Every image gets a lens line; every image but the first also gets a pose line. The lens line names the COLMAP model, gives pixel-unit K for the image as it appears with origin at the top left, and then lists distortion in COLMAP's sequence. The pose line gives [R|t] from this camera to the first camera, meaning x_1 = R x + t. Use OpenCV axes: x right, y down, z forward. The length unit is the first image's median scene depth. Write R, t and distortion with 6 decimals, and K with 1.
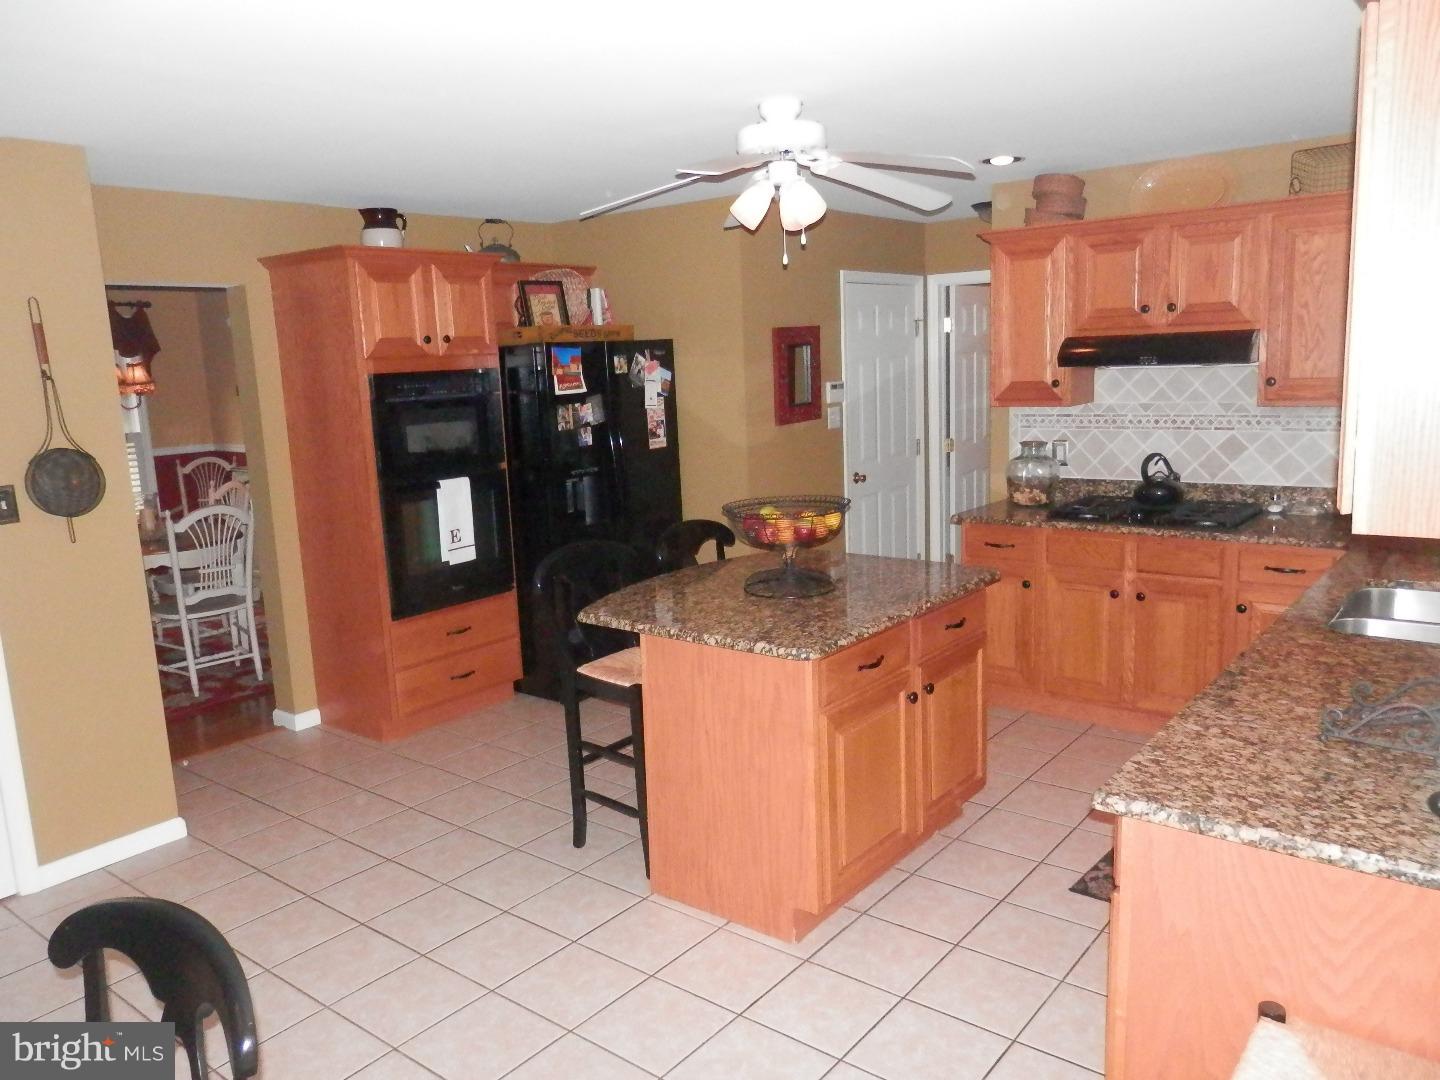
lens RADIAL K [[1076.9, 0, 706.0], [0, 1076.9, 531.8], [0, 0, 1]] dist [0.002002, 0.003016]
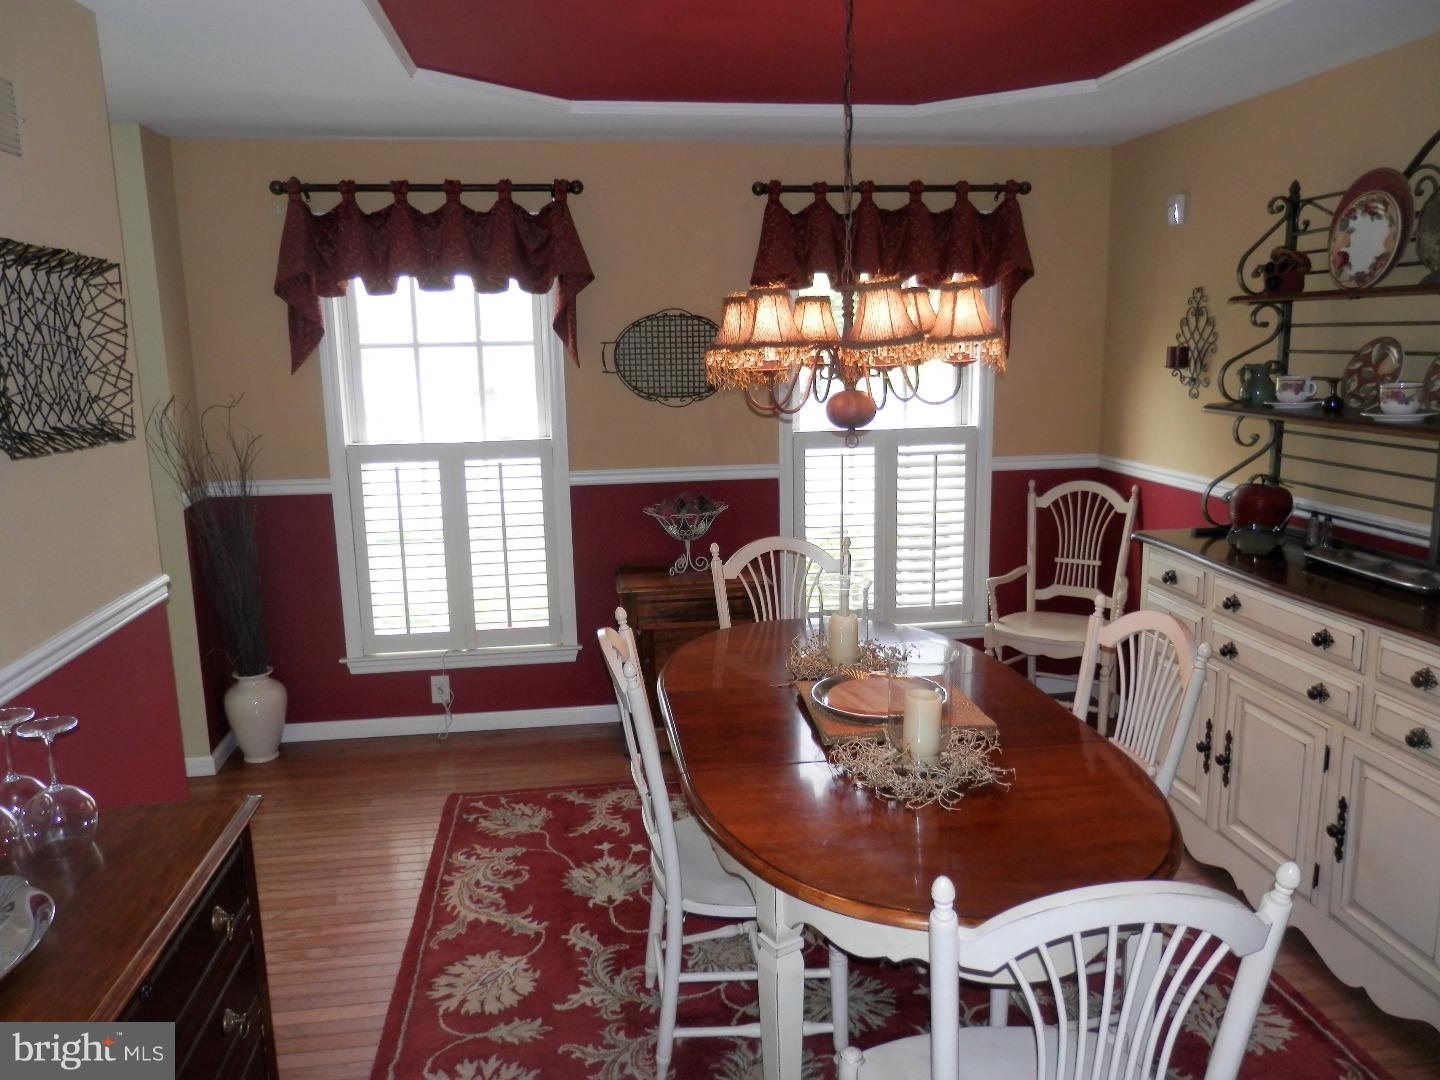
lens RADIAL K [[1076.9, 0, 721.4], [0, 1076.9, 541.7], [0, 0, 1]] dist [0.002002, 0.003016]
pose [[0.729707, 0.161633, -0.664381, -0.239218], [-0.131752, 0.986687, 0.095337, -0.068388], [0.670946, 0.017965, 0.741288, 0.493914]]
